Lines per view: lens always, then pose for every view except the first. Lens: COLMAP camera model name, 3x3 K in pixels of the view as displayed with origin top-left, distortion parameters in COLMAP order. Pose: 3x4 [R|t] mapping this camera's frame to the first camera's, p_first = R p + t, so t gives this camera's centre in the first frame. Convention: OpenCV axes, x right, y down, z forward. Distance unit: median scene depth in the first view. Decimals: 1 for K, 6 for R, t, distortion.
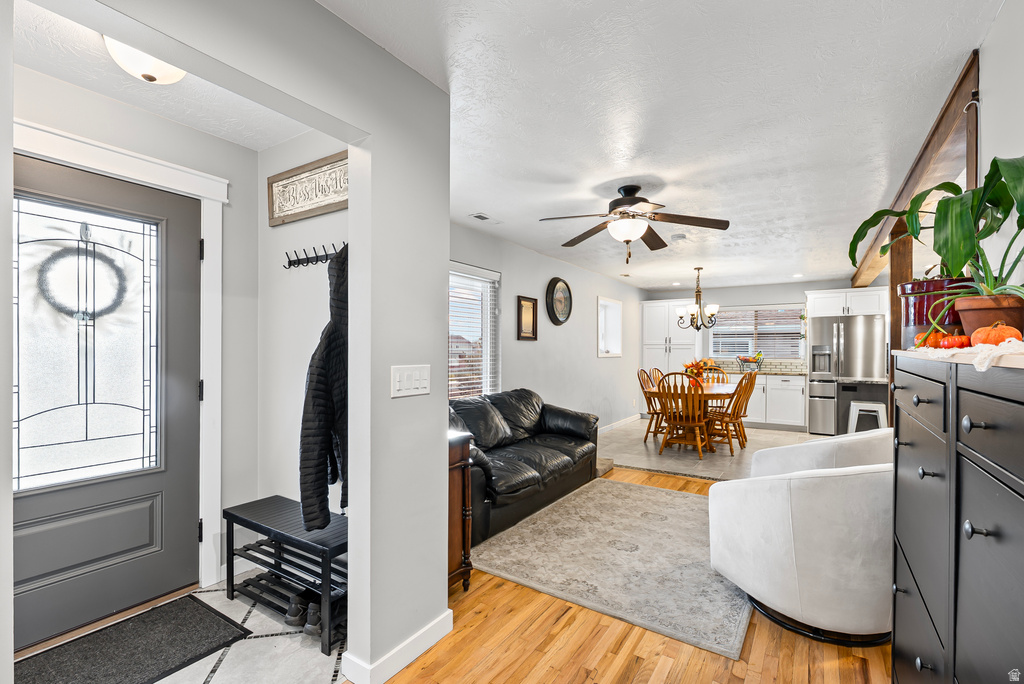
lens RADIAL K [[468.9, 0, 508.4], [0, 468.9, 348.3], [0, 0, 1]] dist [-0.003424, 0.000428]
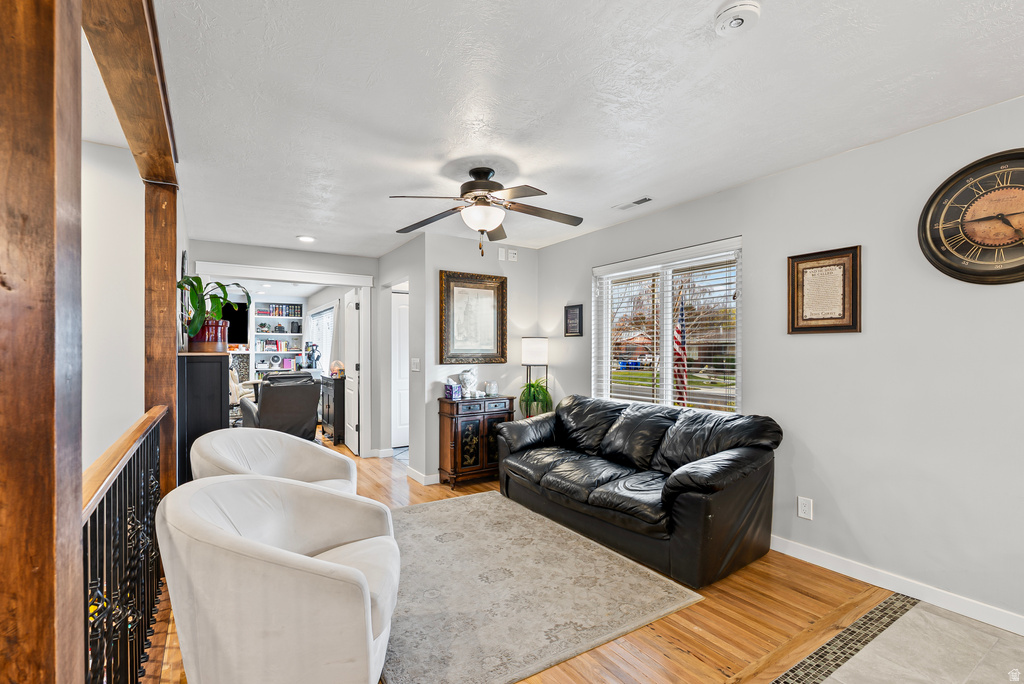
lens RADIAL K [[468.9, 0, 510.5], [0, 468.9, 348.1], [0, 0, 1]] dist [-0.003424, 0.000428]
pose [[-0.411485, -0.006184, -0.911396, 0.993544], [0.006908, 0.999927, -0.009904, 0.004470], [0.911390, -0.010371, -0.411412, 1.344583]]
